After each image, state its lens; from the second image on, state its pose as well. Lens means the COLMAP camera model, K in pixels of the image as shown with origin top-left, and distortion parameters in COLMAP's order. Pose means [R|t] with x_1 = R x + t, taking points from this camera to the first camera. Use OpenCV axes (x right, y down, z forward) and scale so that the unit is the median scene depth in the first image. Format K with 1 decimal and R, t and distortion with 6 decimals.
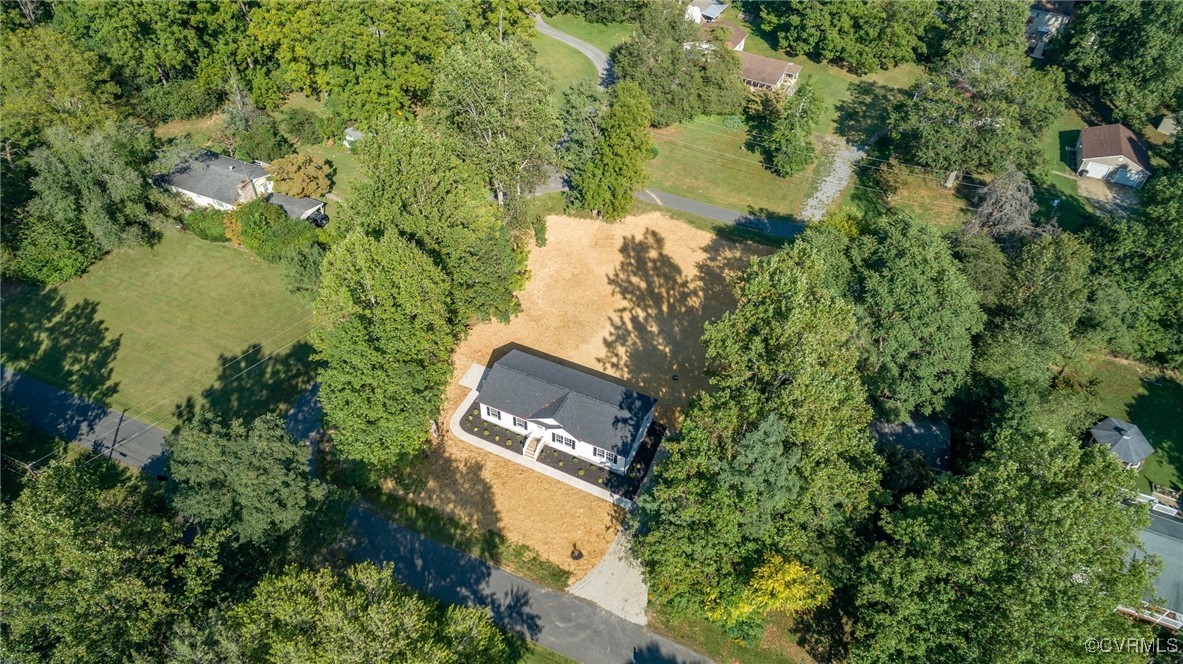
lens RADIAL K [[823.5, 0, 591.1], [0, 823.5, 331.5], [0, 0, 1]] dist [0.003162, -0.010155]
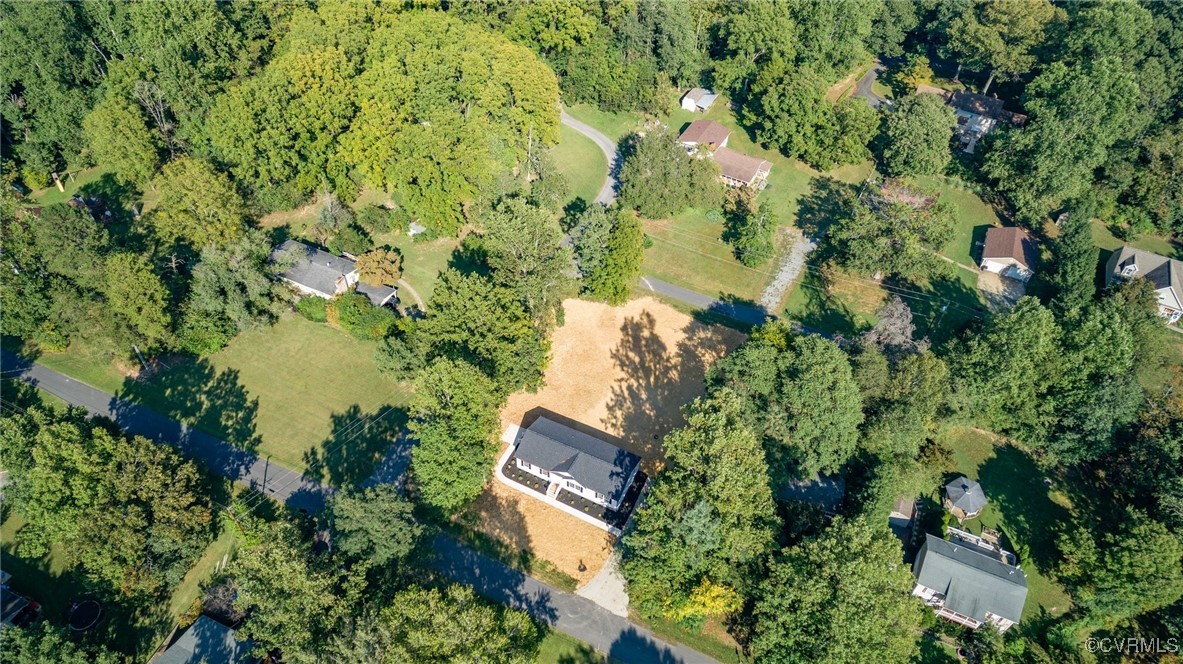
lens RADIAL K [[836.2, 0, 587.2], [0, 836.2, 332.4], [0, 0, 1]] dist [-0.011582, 0.010776]
pose [[0.999607, 0.015163, -0.023587, 0.016809], [-0.013846, 0.998389, 0.055032, -0.200009], [0.024383, -0.054684, 0.998206, -0.406017]]
